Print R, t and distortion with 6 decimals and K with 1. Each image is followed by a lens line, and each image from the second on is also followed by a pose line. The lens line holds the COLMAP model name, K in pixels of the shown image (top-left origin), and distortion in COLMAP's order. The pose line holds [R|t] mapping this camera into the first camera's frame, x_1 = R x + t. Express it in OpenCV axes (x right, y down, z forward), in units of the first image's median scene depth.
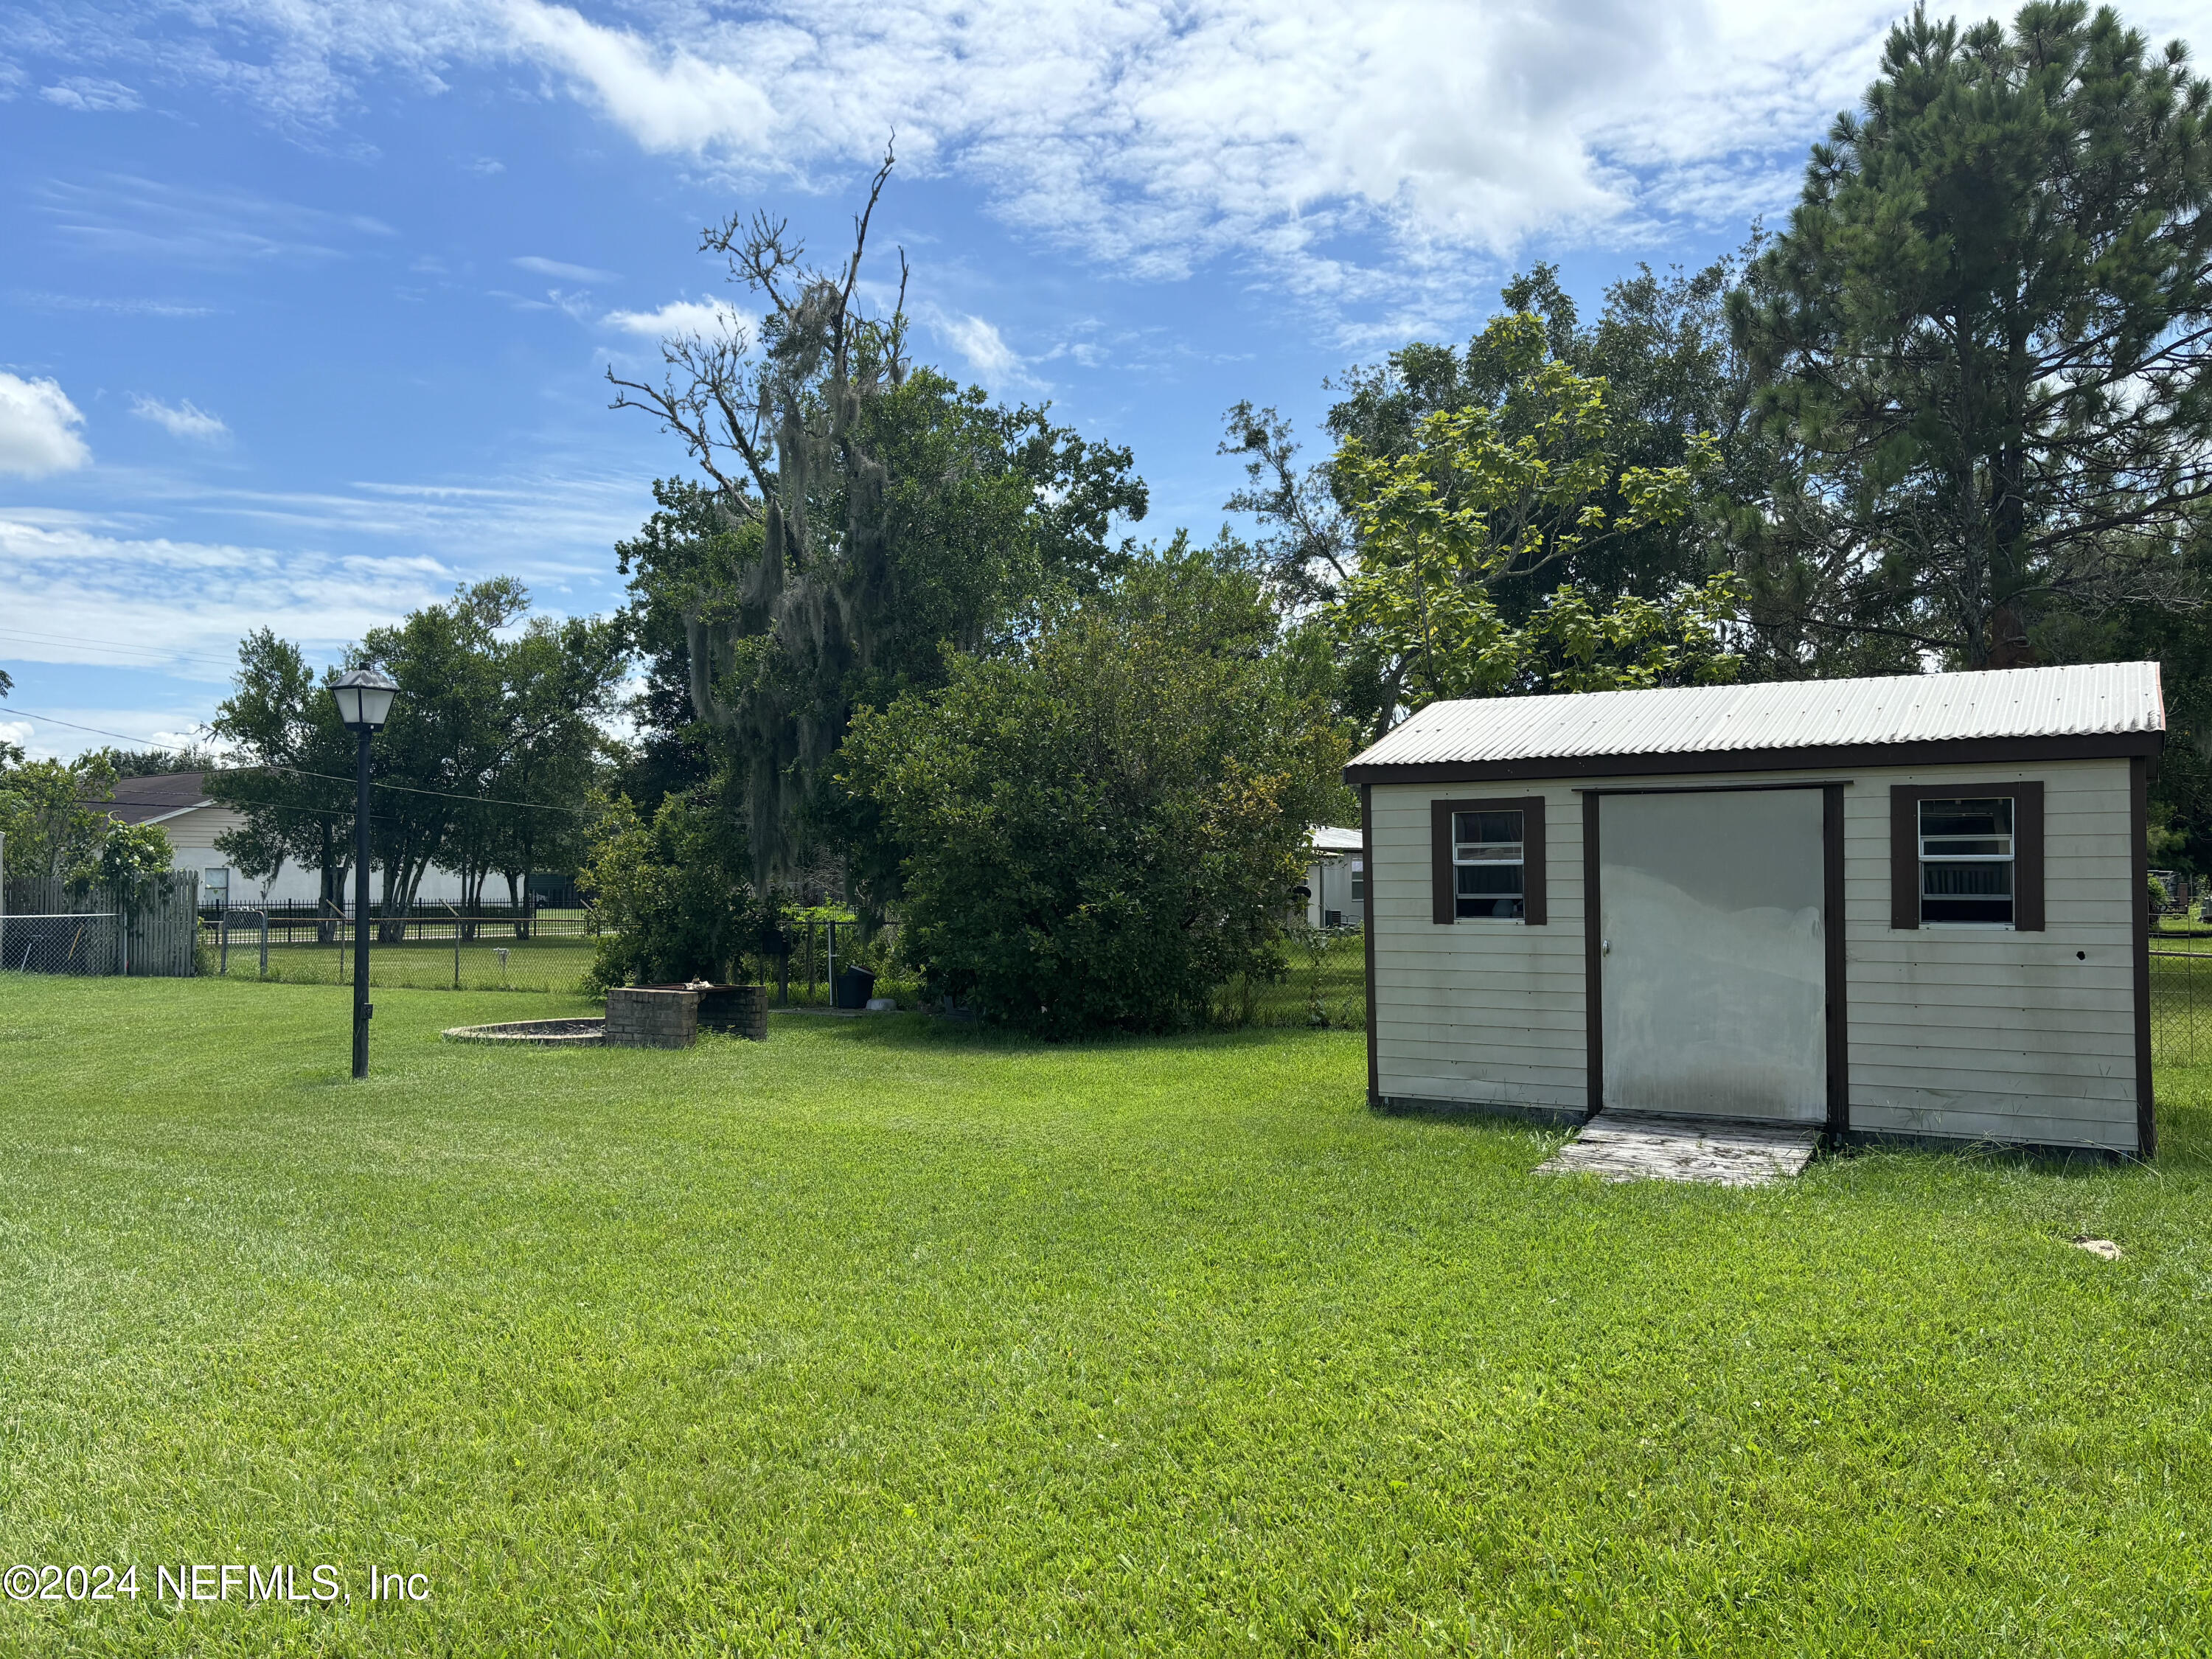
lens RADIAL K [[1691.7, 0, 1123.7], [0, 1691.7, 837.7], [0, 0, 1]] dist [0.059592, -0.058912]
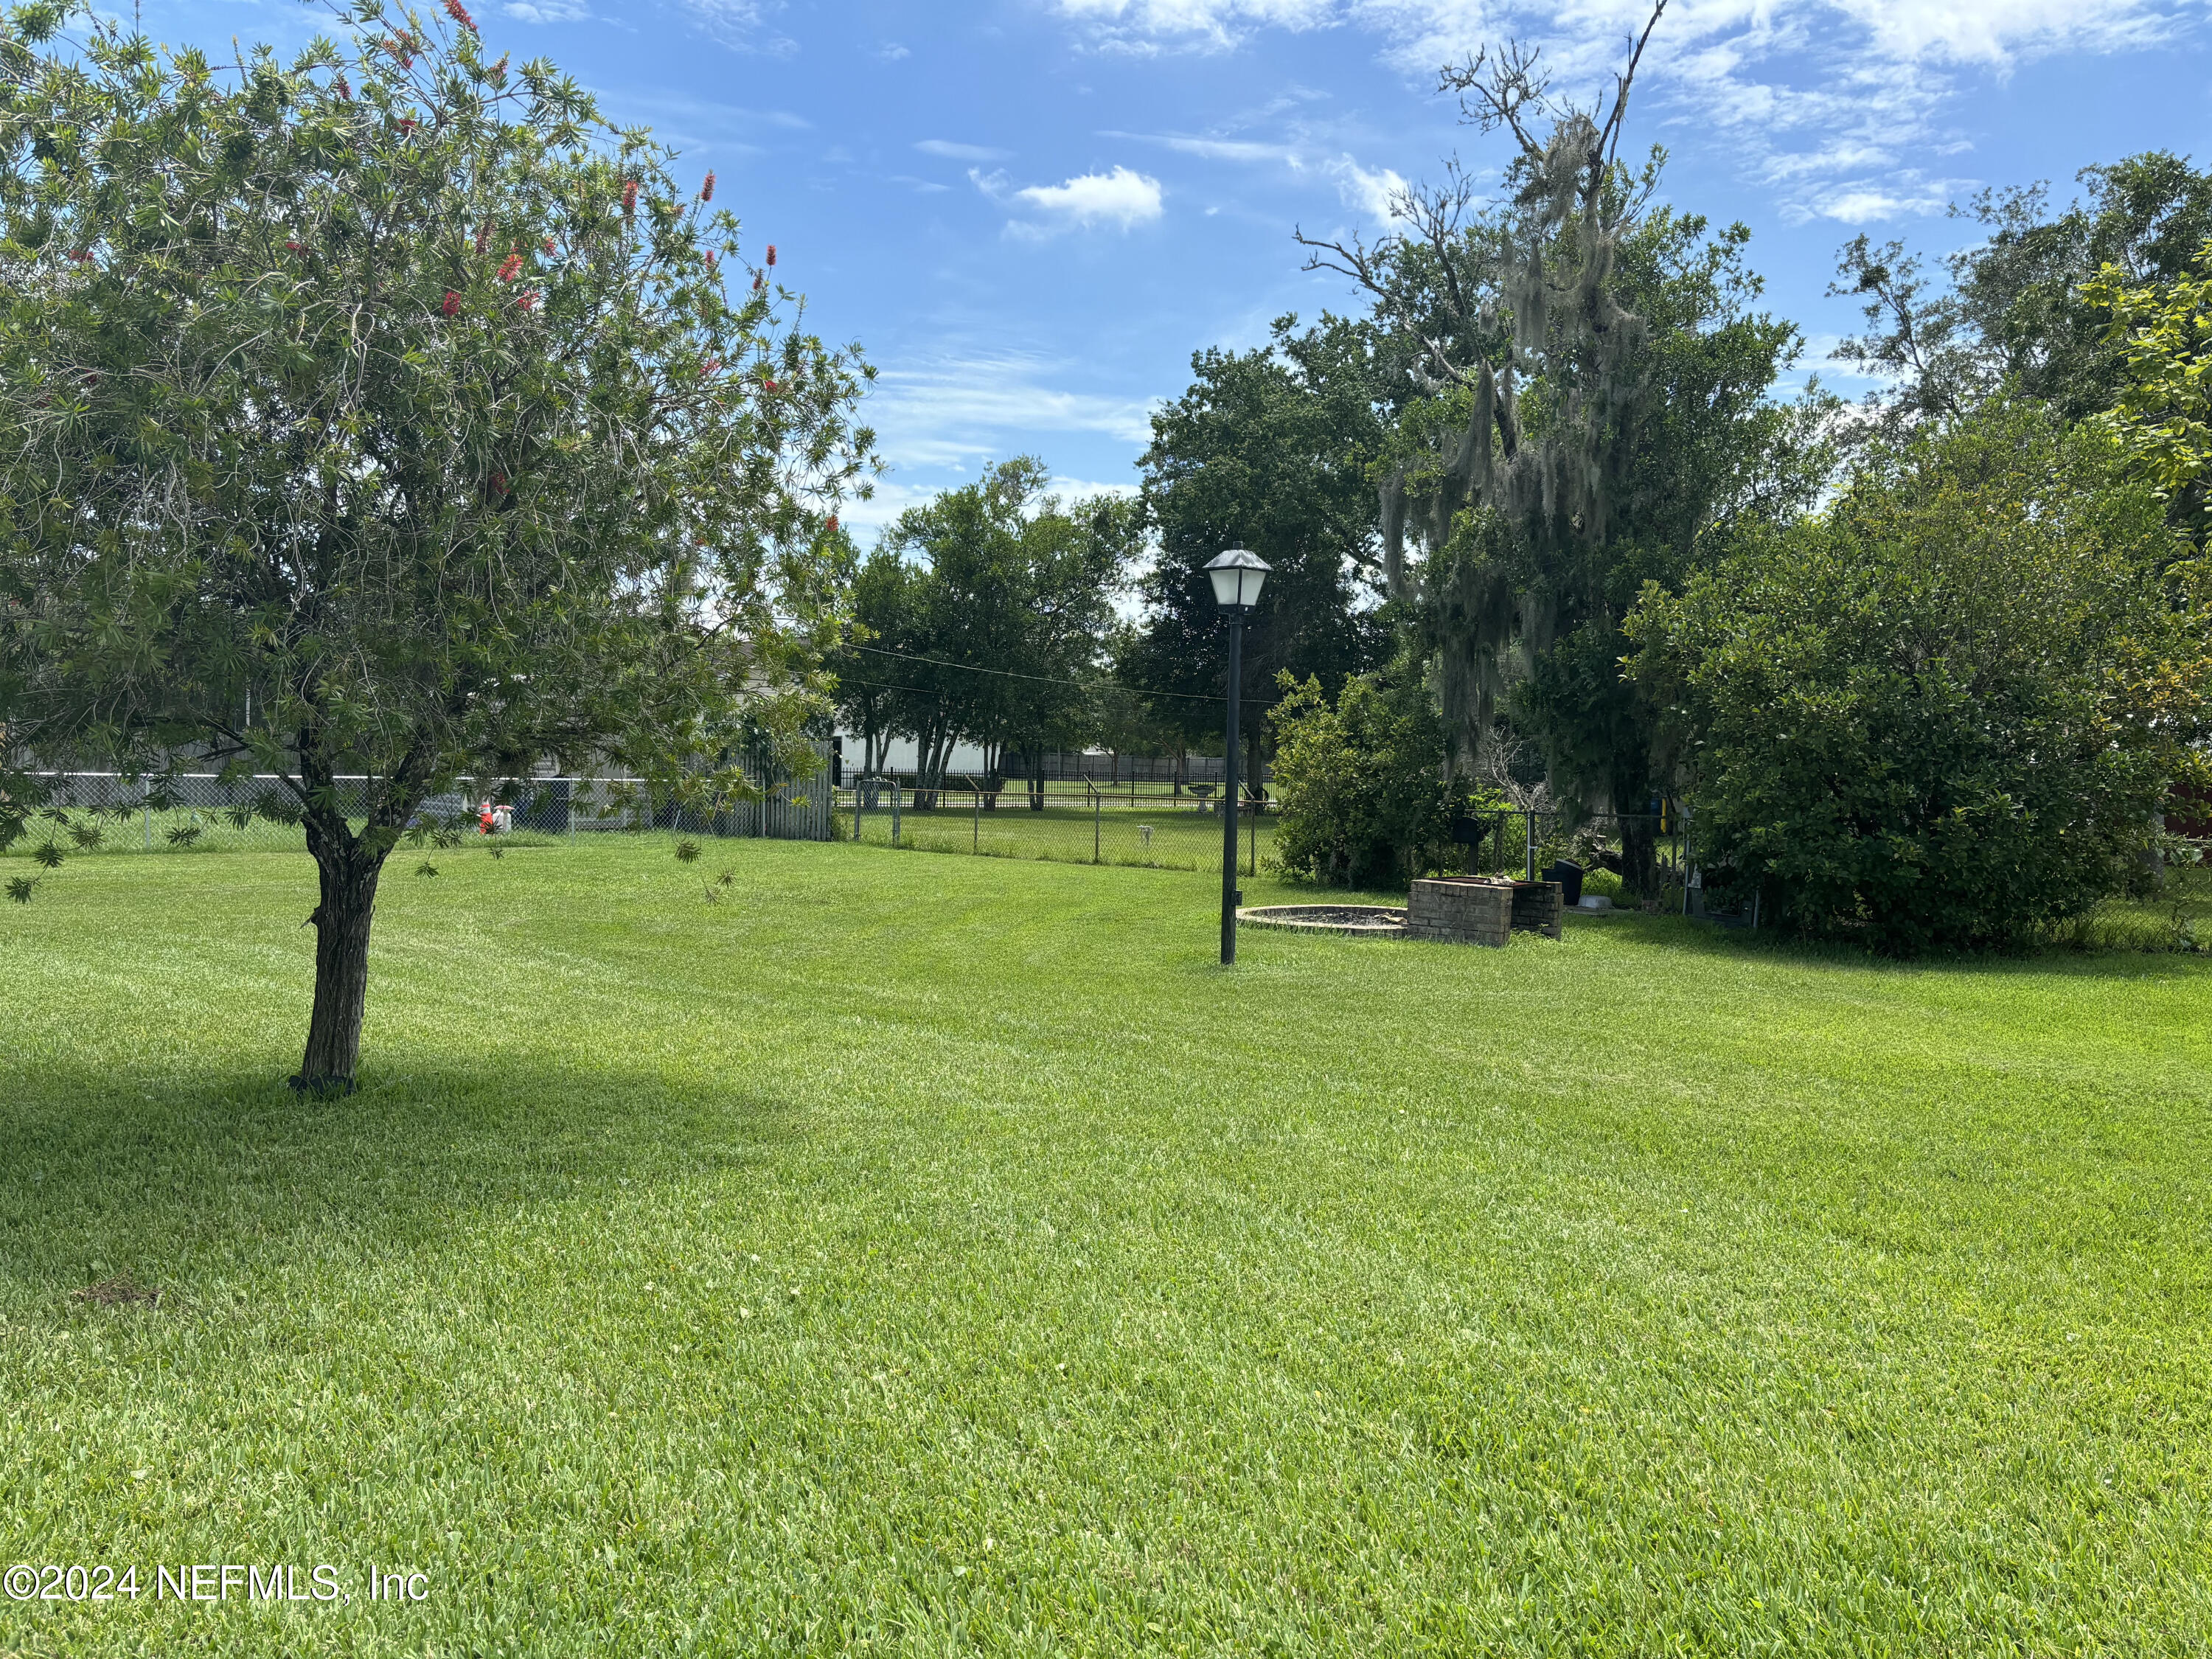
lens RADIAL K [[1691.7, 0, 1088.5], [0, 1691.7, 829.5], [0, 0, 1]] dist [0.059592, -0.058912]
pose [[0.973000, 0.031709, -0.228618, -0.099890], [-0.016070, 0.997421, 0.069947, -0.001583], [0.230246, -0.064384, 0.971000, 0.009886]]
